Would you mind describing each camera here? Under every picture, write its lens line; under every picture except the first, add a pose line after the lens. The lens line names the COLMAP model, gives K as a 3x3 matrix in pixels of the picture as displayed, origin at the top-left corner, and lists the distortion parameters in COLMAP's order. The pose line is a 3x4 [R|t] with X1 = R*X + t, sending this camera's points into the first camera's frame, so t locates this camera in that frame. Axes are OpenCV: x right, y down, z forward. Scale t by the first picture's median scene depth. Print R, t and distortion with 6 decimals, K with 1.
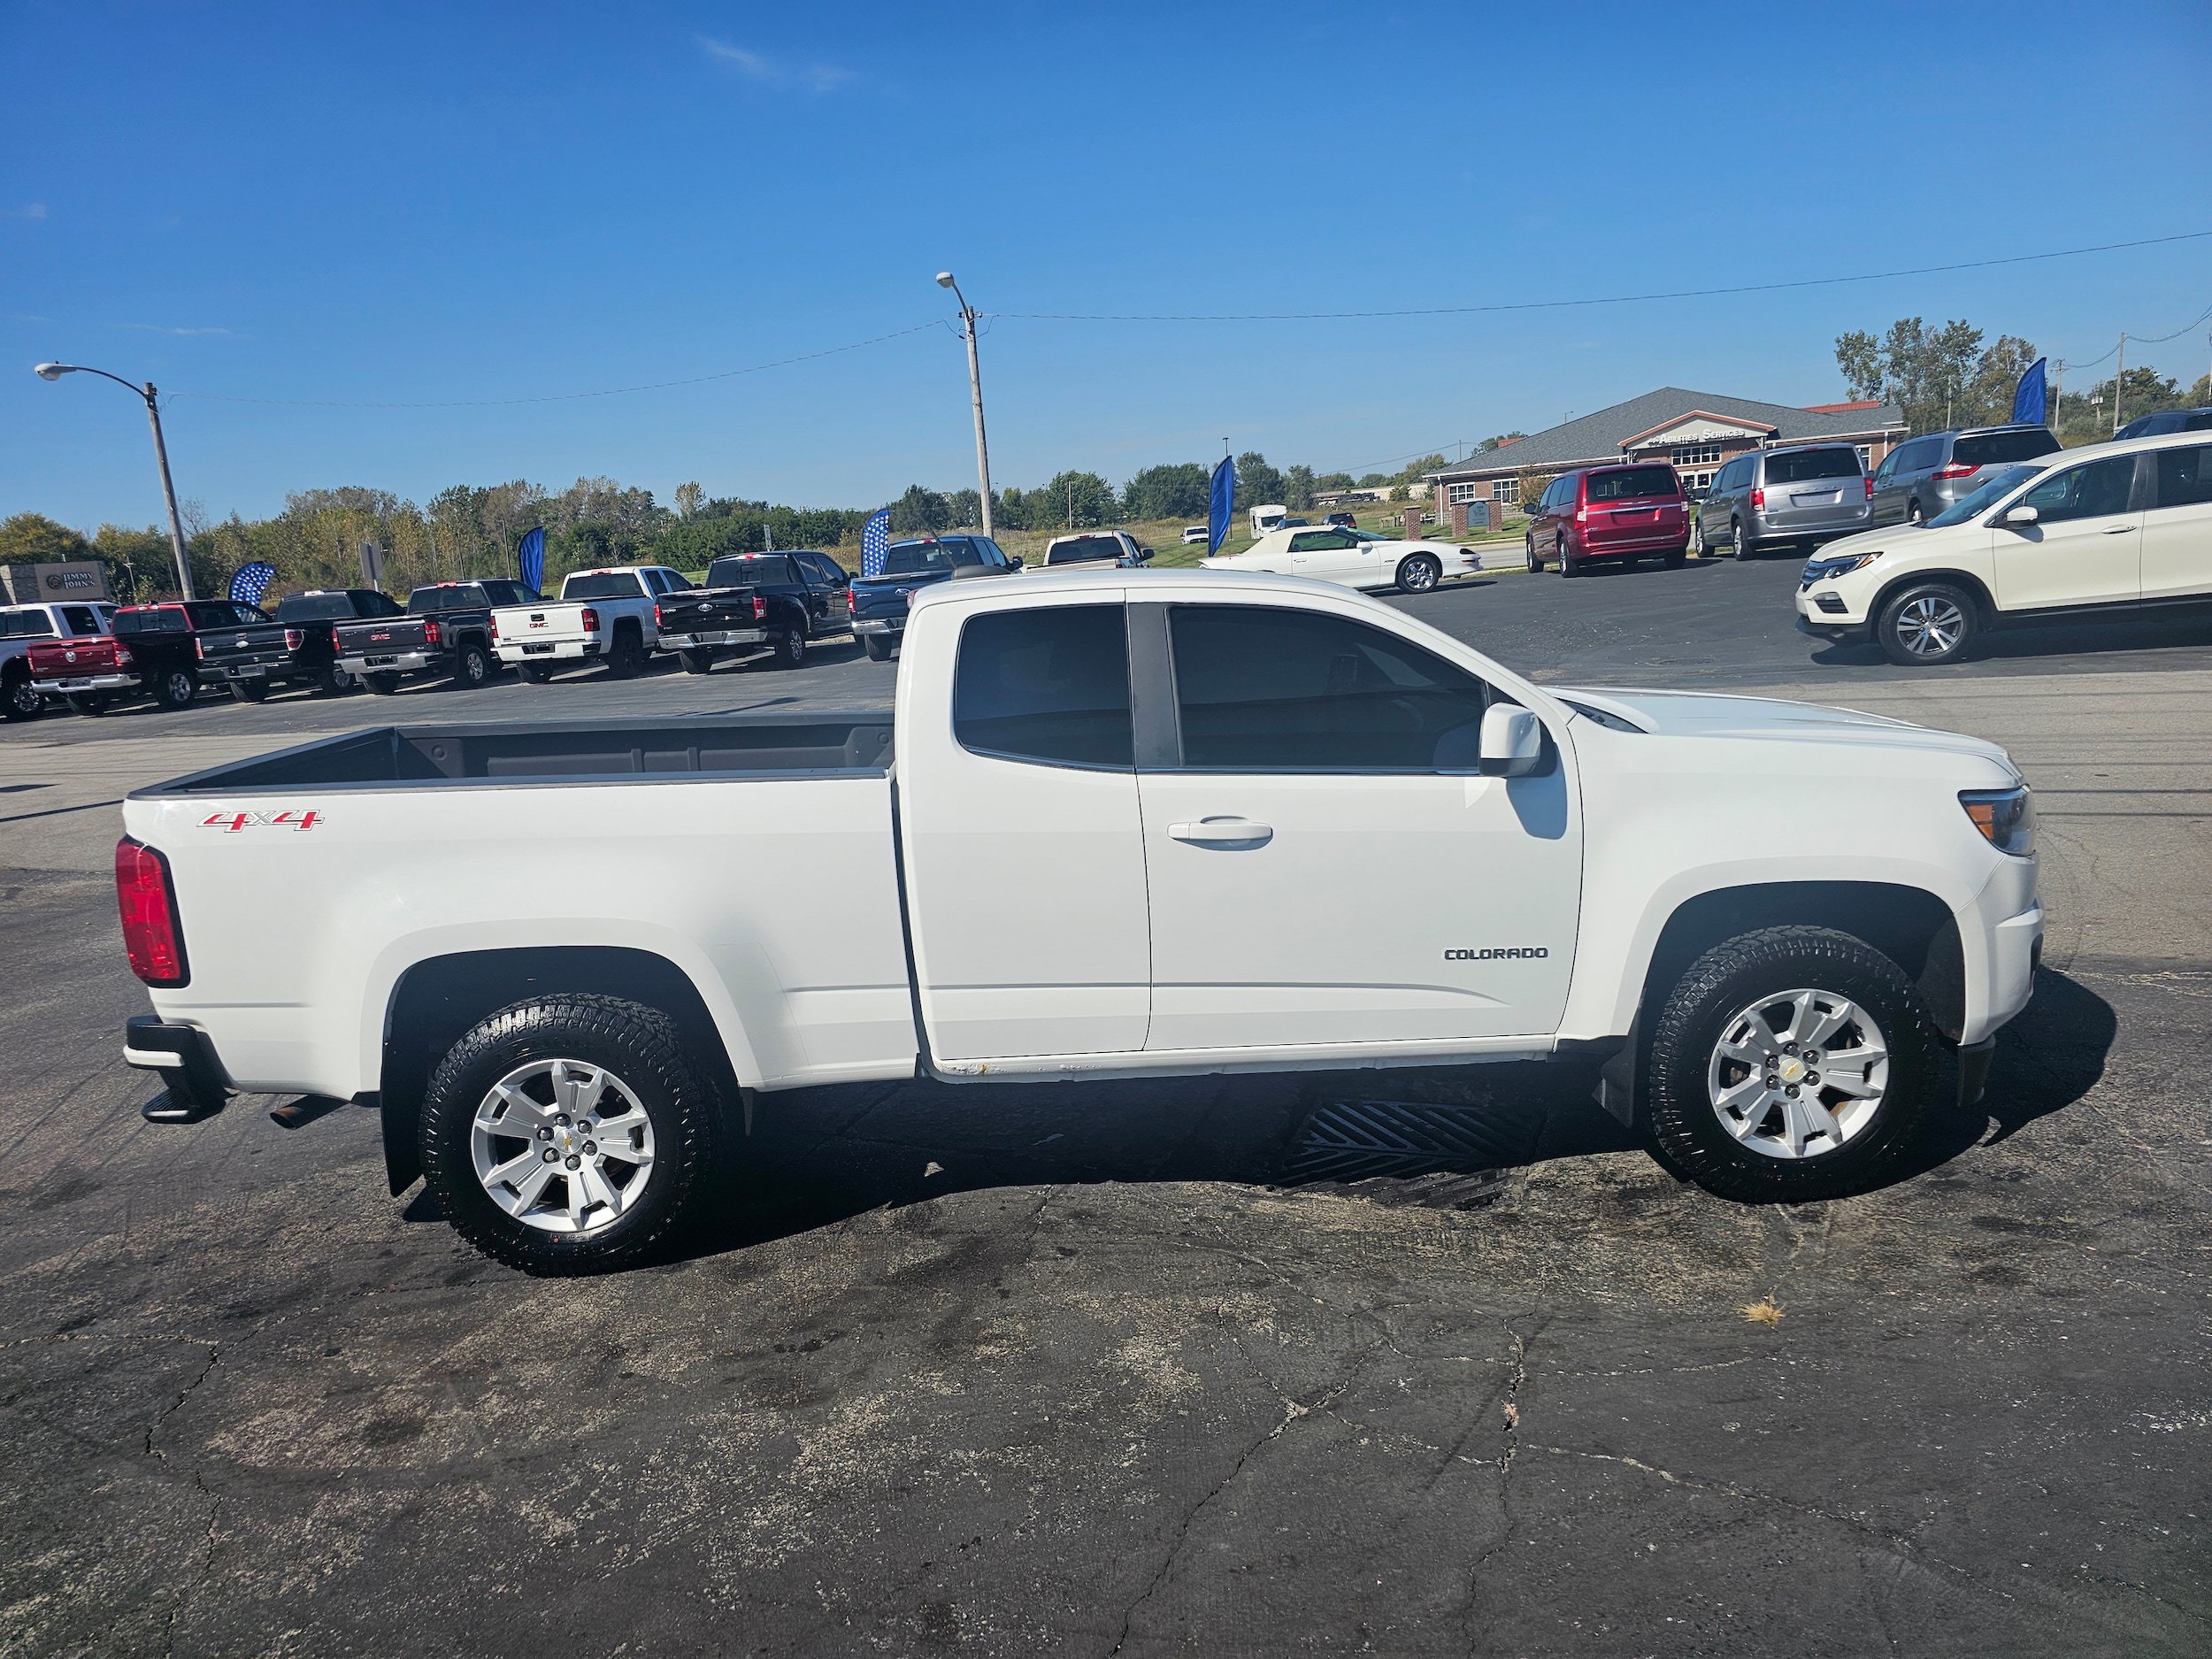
lens RADIAL K [[1475.0, 0, 1068.7], [0, 1475.0, 832.2], [0, 0, 1]] dist [0.052399, -0.043929]
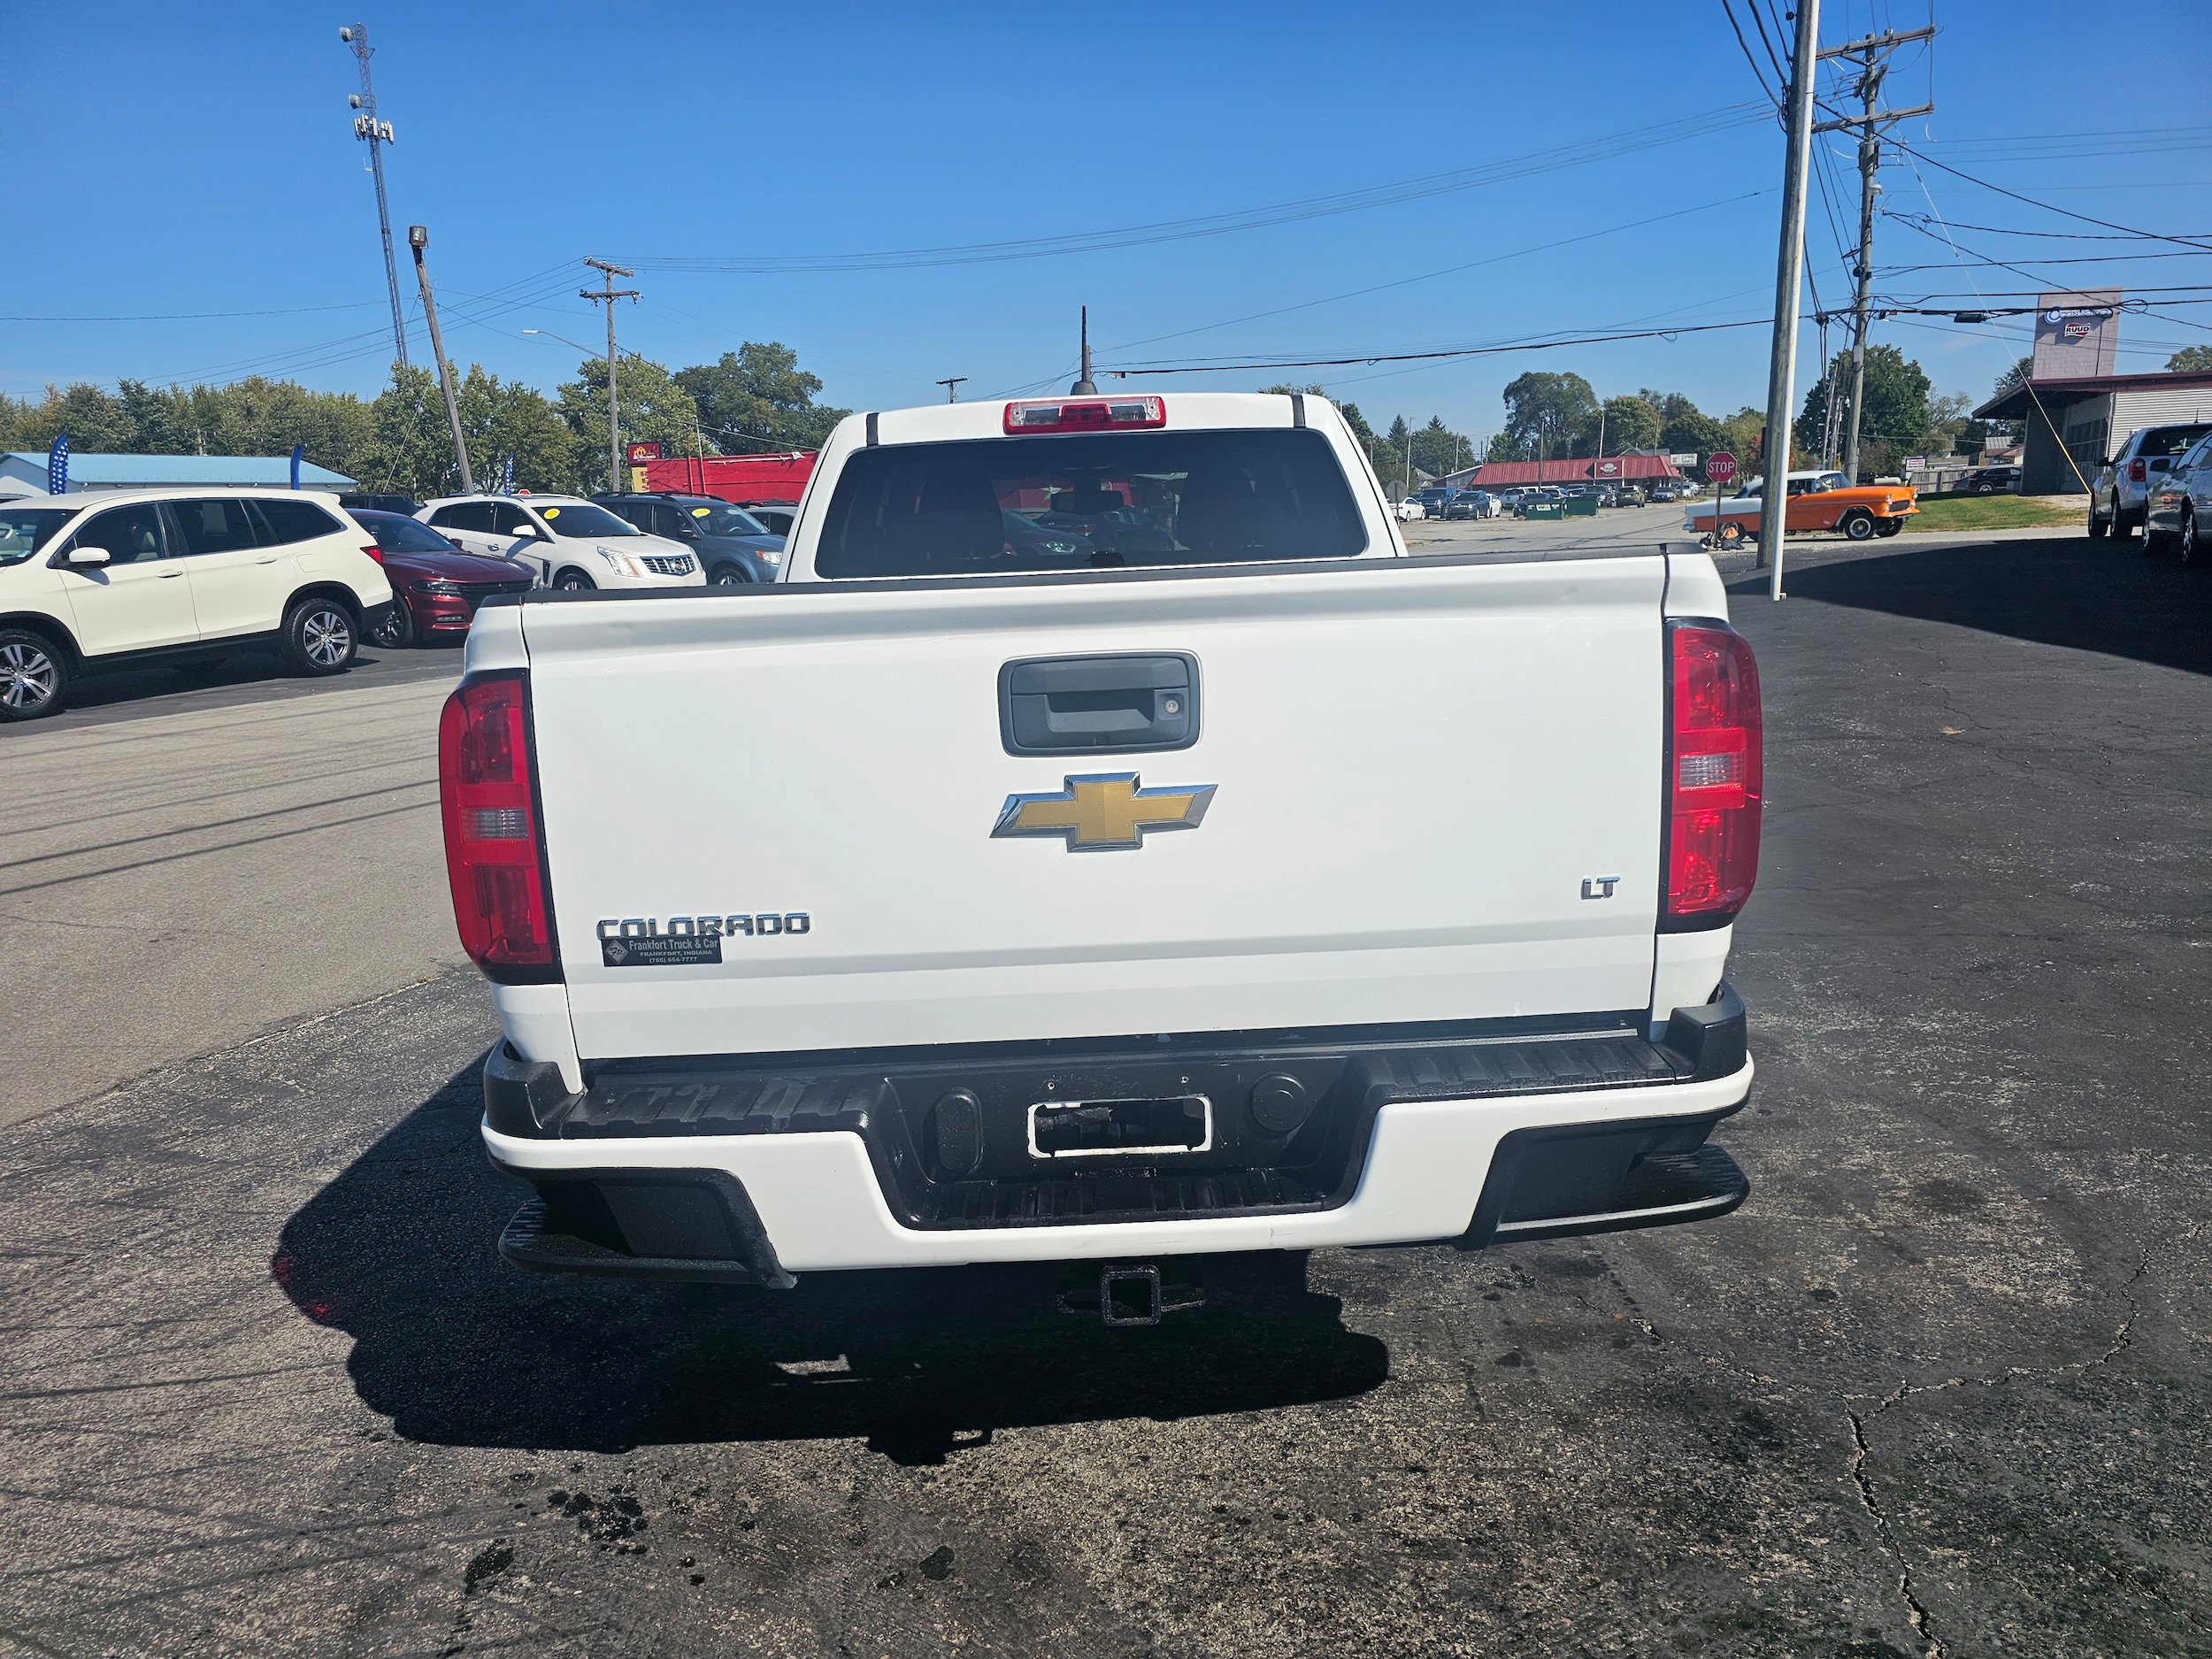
lens RADIAL K [[1475.0, 0, 1116.3], [0, 1475.0, 839.5], [0, 0, 1]] dist [0.052399, -0.043929]
pose [[0.008130, -0.135950, 0.990682, -0.183568], [0.225828, 0.965370, 0.130623, -0.006477], [-0.974133, 0.222662, 0.038549, 0.194099]]
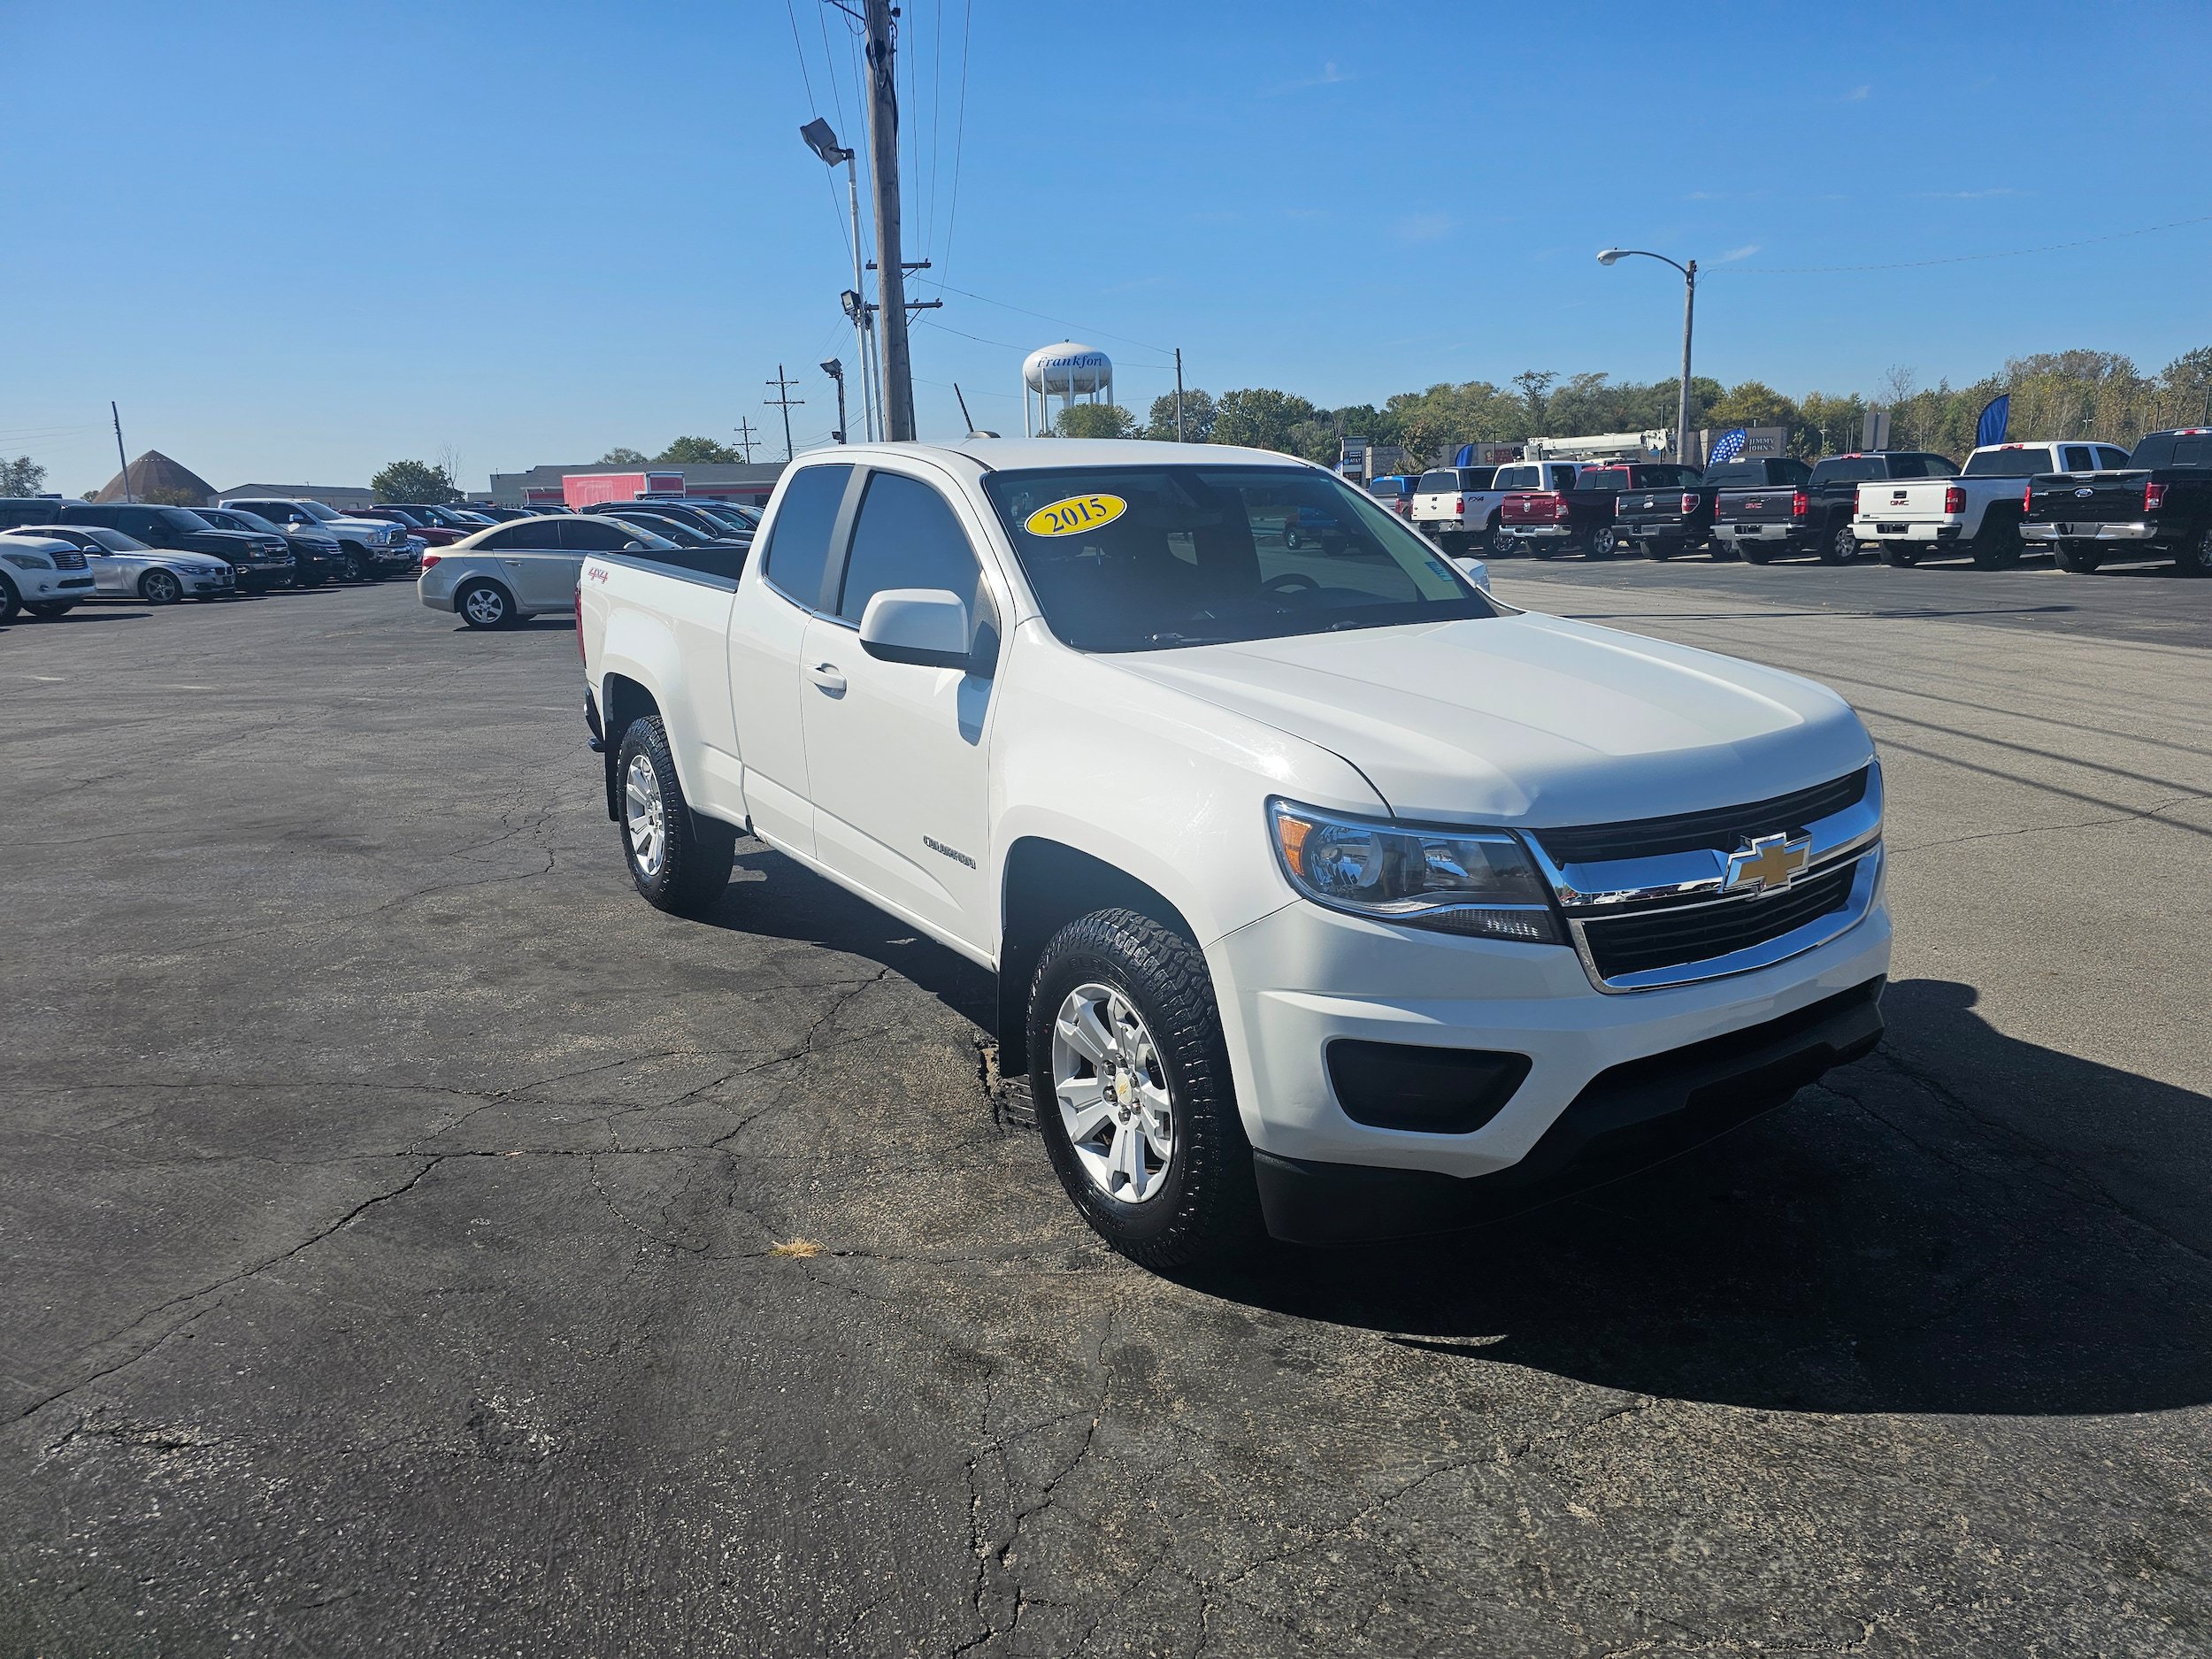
lens RADIAL K [[1475.0, 0, 1116.8], [0, 1475.0, 808.5], [0, 0, 1]] dist [0.052399, -0.043929]
pose [[0.536696, 0.232481, -0.811117, 0.177492], [-0.176371, 0.970968, 0.161597, -0.018940], [0.825137, 0.056329, 0.562118, 0.086929]]
